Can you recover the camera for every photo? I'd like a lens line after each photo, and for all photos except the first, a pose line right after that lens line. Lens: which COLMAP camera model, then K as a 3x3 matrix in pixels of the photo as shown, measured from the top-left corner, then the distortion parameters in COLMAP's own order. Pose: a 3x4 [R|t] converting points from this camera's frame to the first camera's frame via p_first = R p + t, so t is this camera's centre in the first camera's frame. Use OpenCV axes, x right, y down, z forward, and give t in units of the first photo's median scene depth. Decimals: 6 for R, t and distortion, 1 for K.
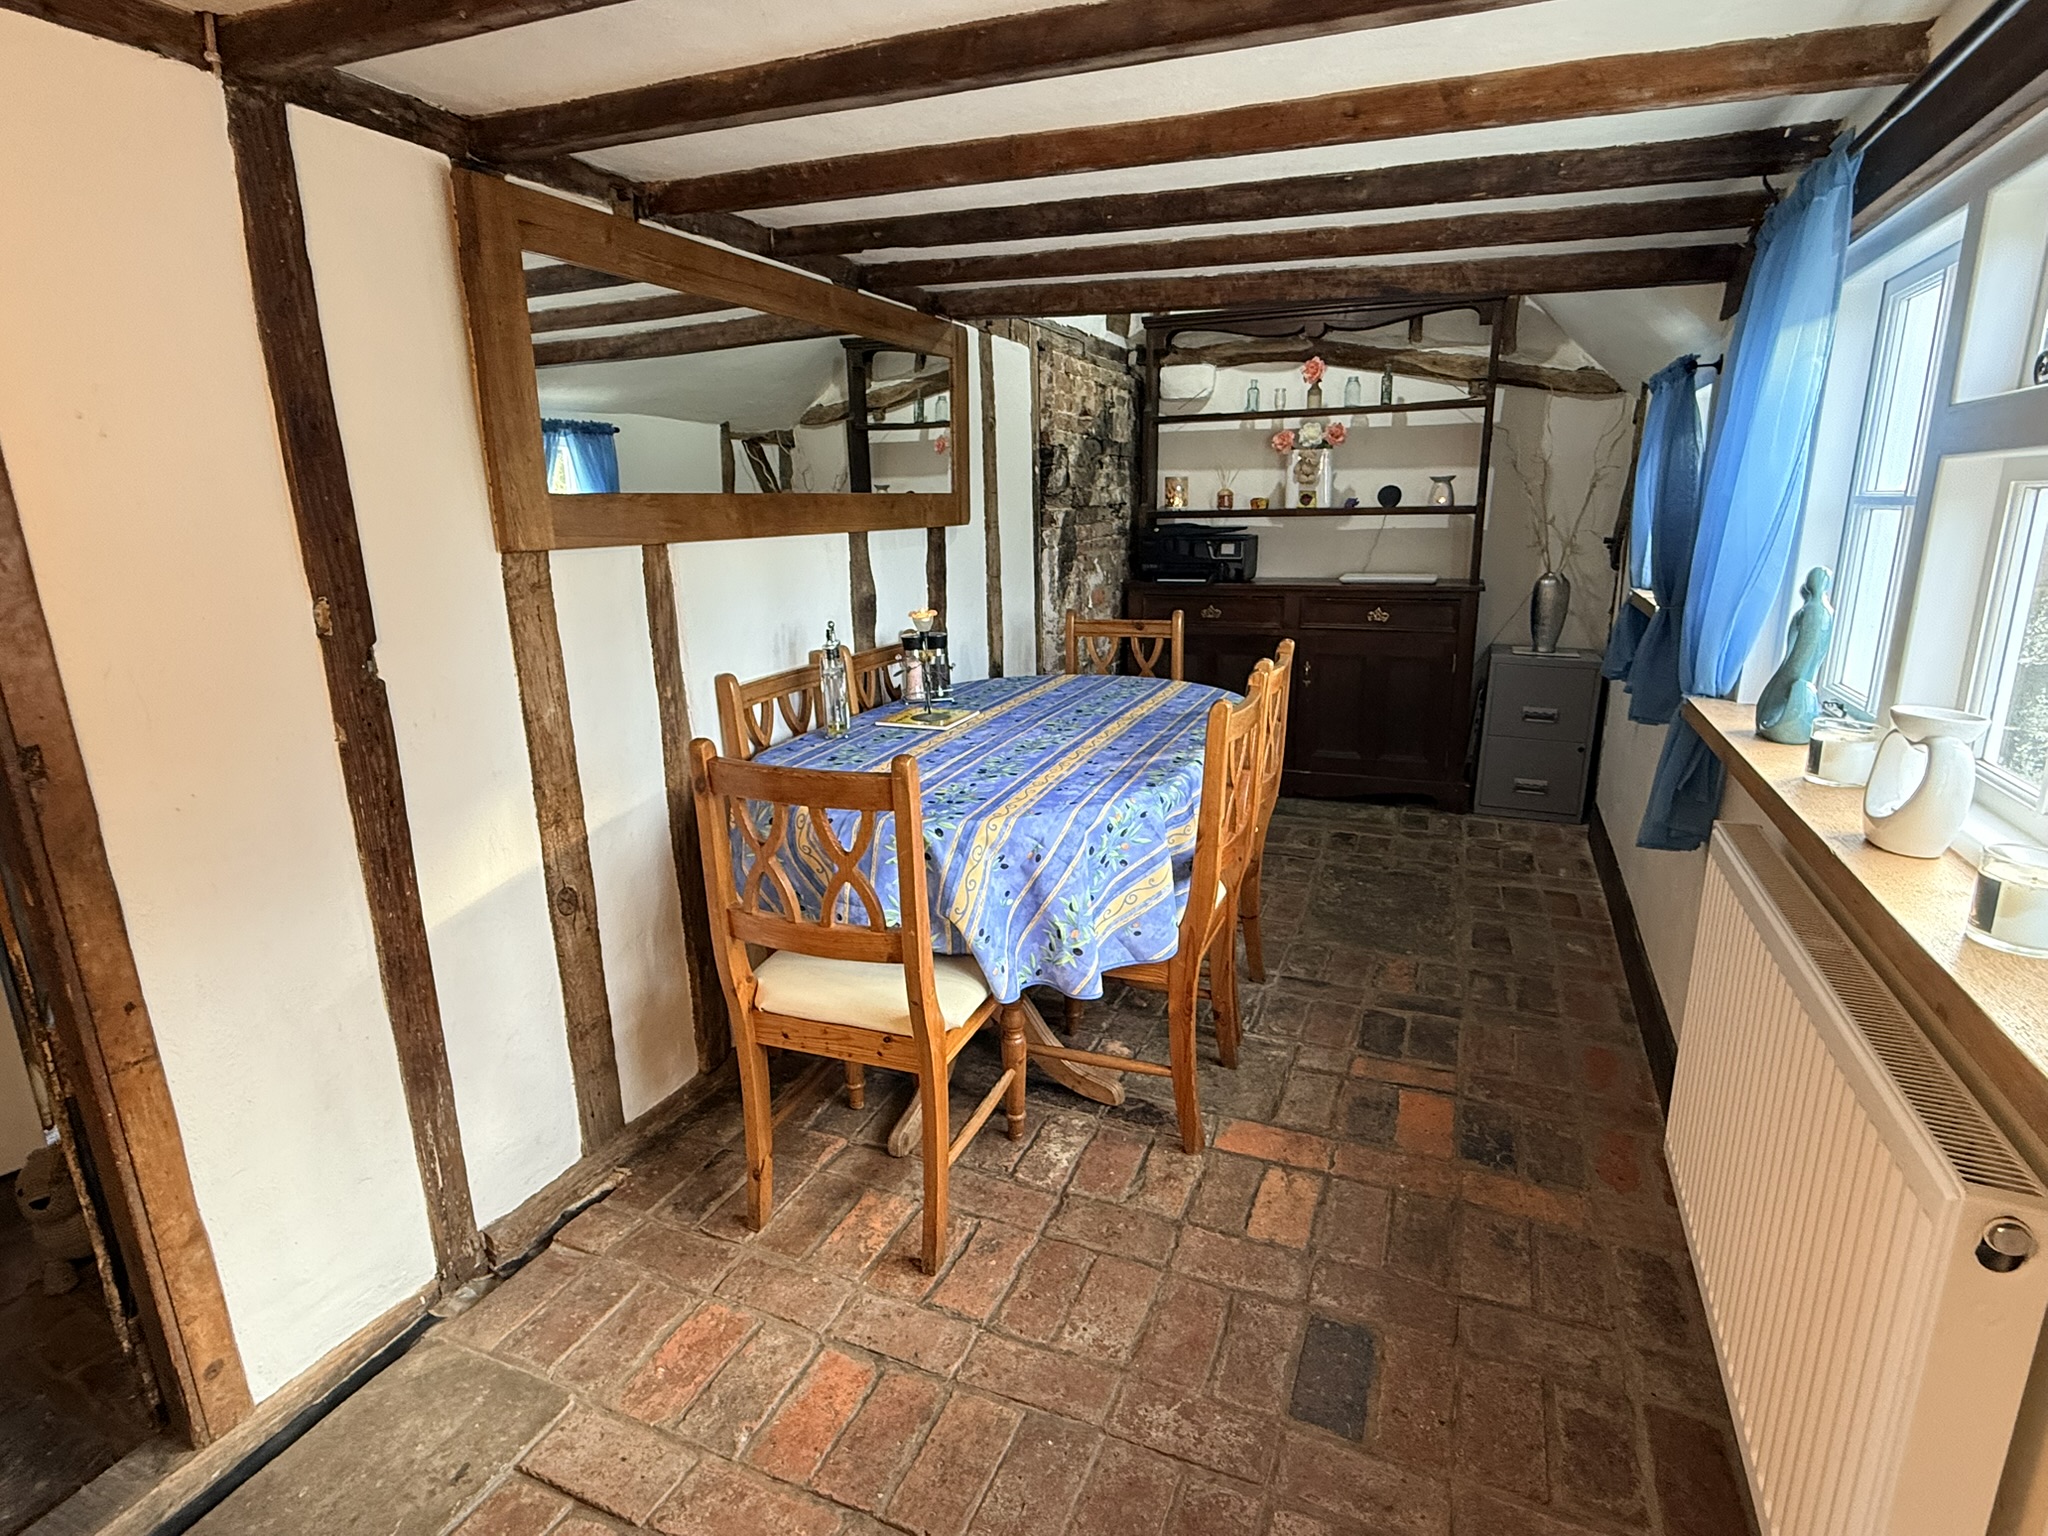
lens RADIAL K [[1021.2, 0, 1030.0], [0, 1021.2, 765.4], [0, 0, 1]] dist [-0.003128, -0.000120]
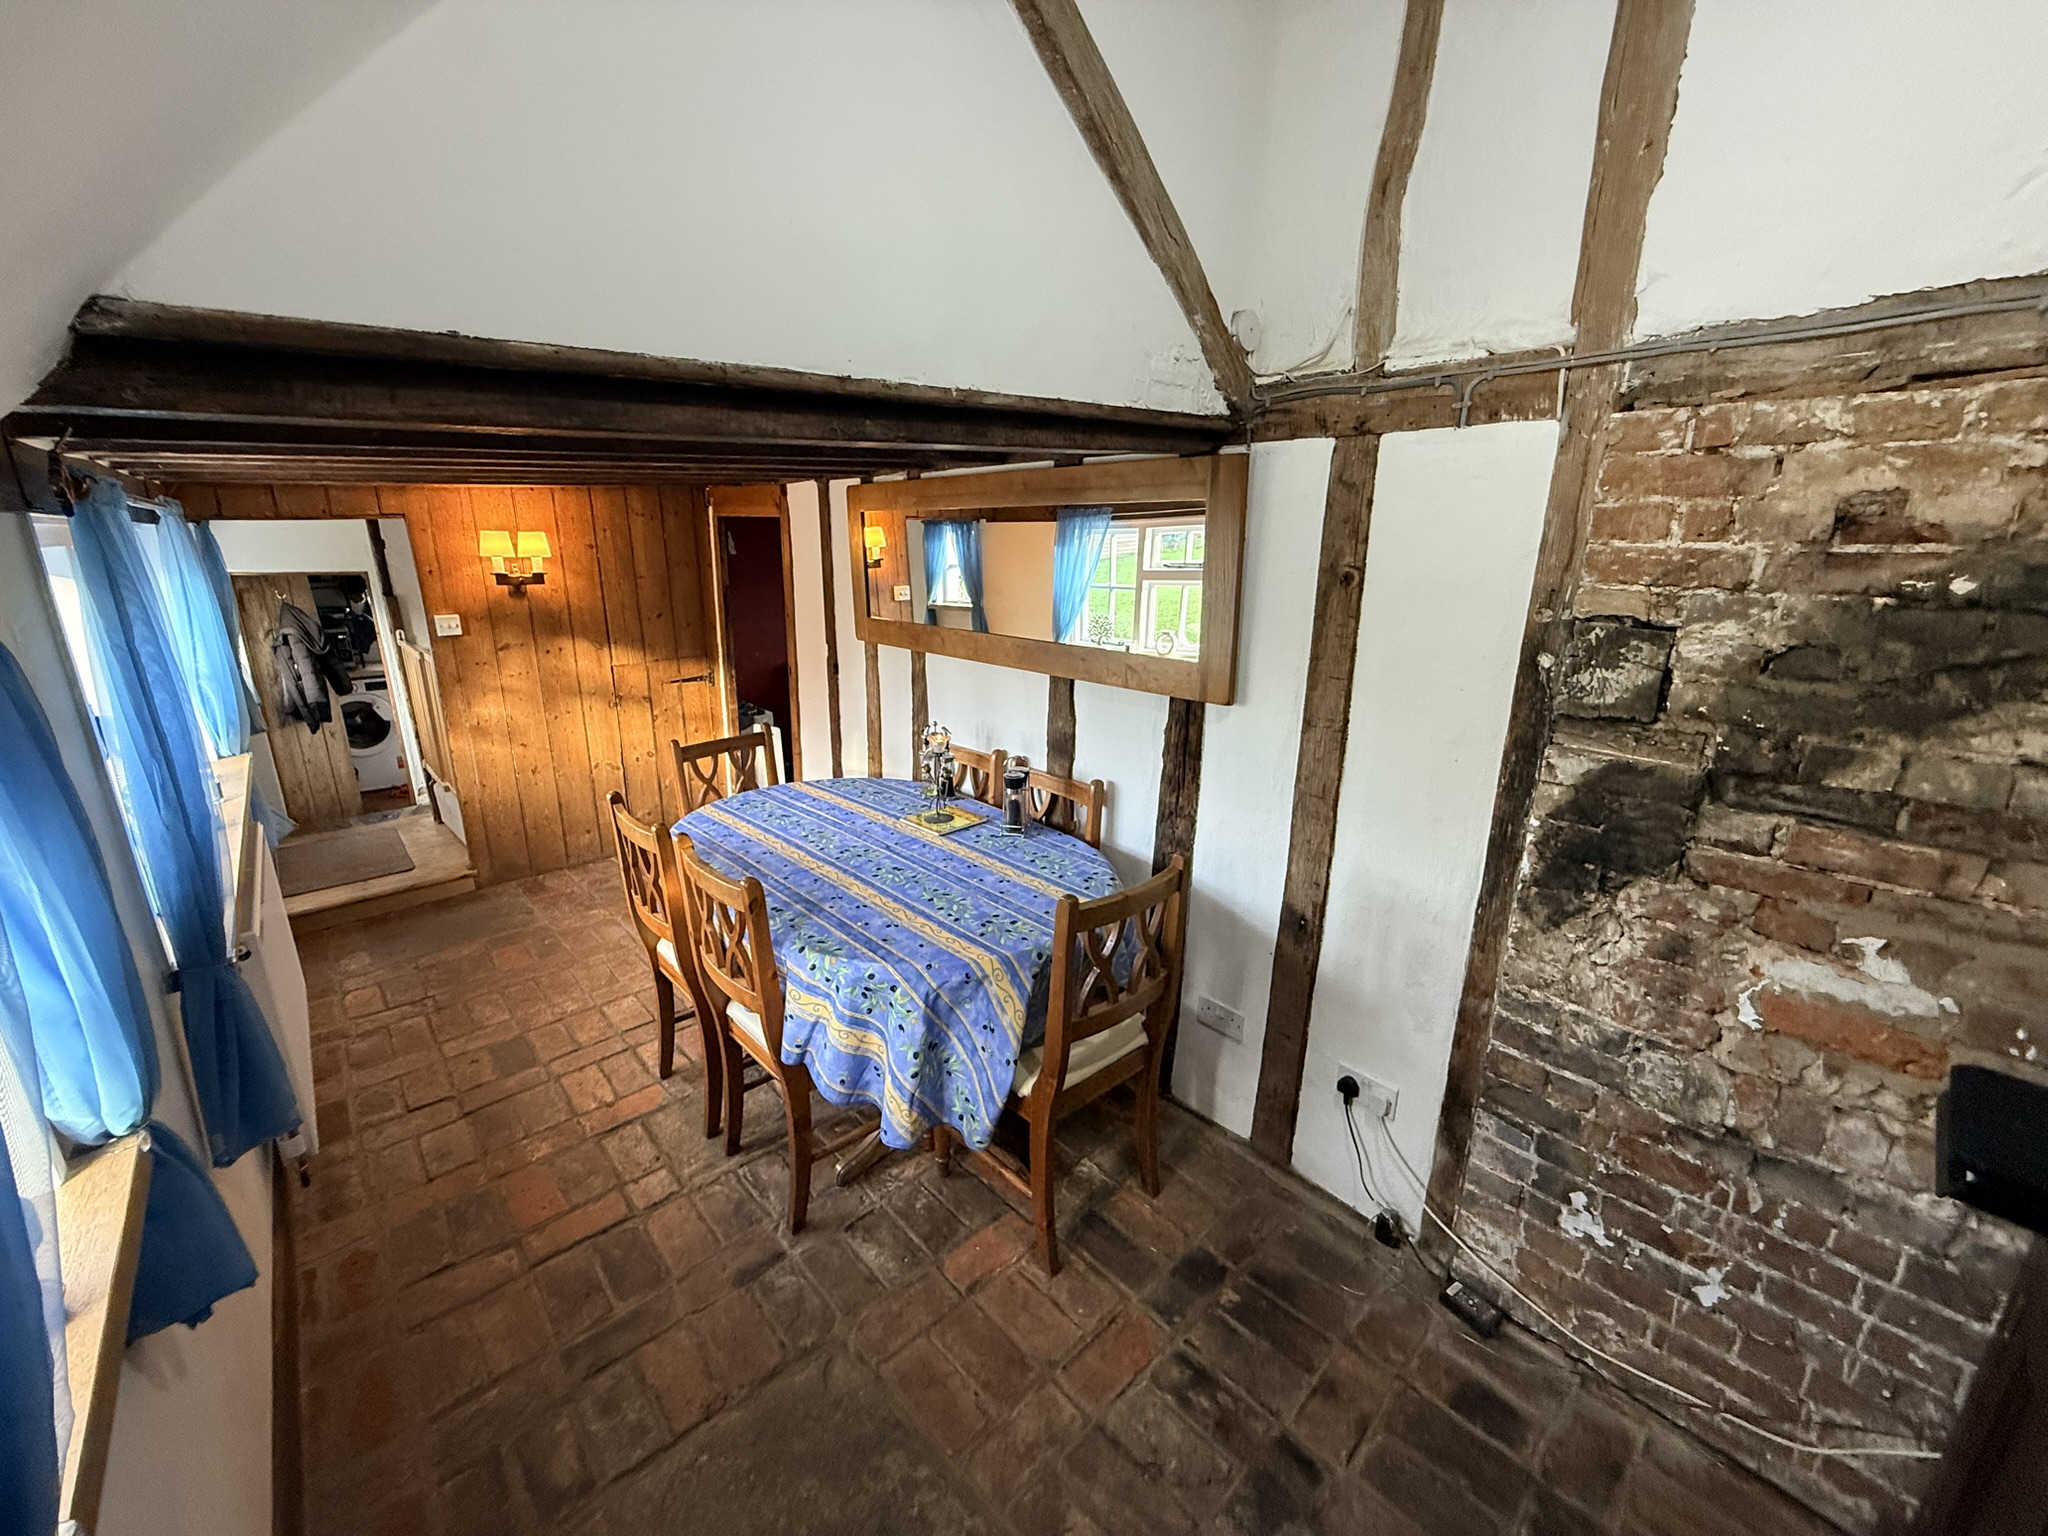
lens RADIAL K [[820.0, 0, 1025.4], [0, 820.0, 769.8], [0, 0, 1]] dist [0.002284, 0.000082]
pose [[-0.415747, 0.269948, -0.868494, 0.683294], [-0.220861, 0.896382, 0.384342, -0.486469], [0.882255, 0.351606, -0.313048, 1.312144]]
